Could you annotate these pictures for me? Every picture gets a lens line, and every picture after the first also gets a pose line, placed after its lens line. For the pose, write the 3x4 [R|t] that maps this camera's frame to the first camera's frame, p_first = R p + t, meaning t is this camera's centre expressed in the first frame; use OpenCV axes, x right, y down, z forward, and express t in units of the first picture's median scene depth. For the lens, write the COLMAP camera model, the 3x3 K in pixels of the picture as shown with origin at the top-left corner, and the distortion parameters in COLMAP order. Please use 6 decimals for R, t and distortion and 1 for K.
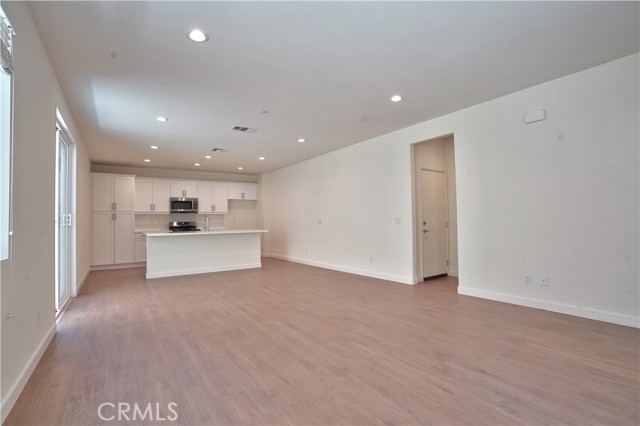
lens RADIAL K [[304.0, 0, 318.2], [0, 304.0, 215.3], [0, 0, 1]] dist [-0.001785, -0.000315]
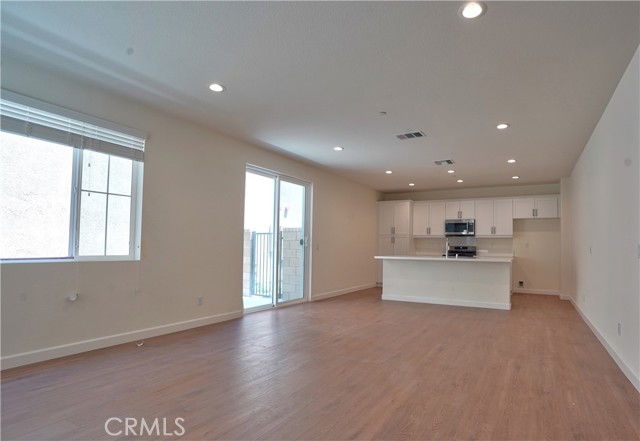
lens RADIAL K [[325.3, 0, 319.9], [0, 325.3, 246.0], [0, 0, 1]] dist [-0.000255, -0.000056]
pose [[0.503766, 0.022625, -0.863544, 0.195681], [-0.003843, 0.999706, 0.023951, -0.000653], [0.863832, -0.008747, 0.503705, 0.159734]]
